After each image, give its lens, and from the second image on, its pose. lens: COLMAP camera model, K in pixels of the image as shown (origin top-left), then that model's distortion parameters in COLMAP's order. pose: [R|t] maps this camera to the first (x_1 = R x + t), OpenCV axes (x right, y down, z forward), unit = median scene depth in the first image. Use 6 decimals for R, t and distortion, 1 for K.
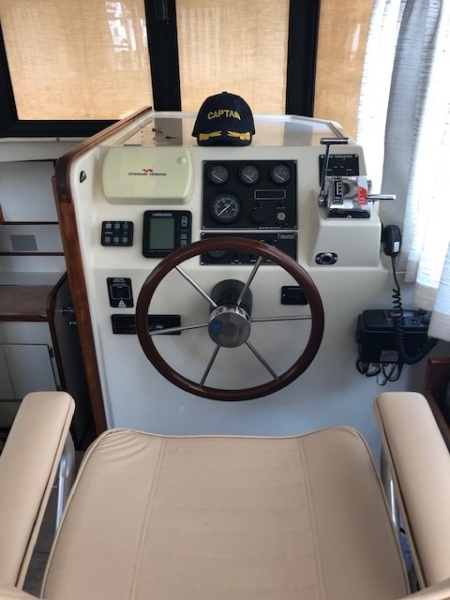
lens RADIAL K [[494.6, 0, 220.0], [0, 494.6, 300.4], [0, 0, 1]] dist [0.018115, -0.001082]
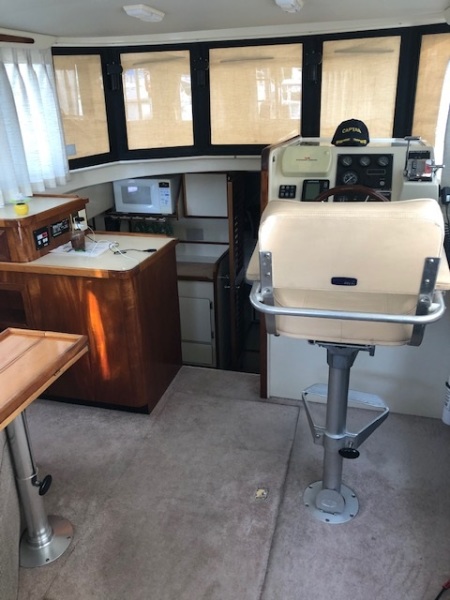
lens RADIAL K [[494.6, 0, 227.2], [0, 494.6, 299.9], [0, 0, 1]] dist [0.018115, -0.001082]
pose [[0.977968, 0.065721, -0.198139, -0.036456], [-0.085224, 0.992146, -0.091560, 0.431518], [0.190565, 0.106429, 0.975888, -0.752034]]
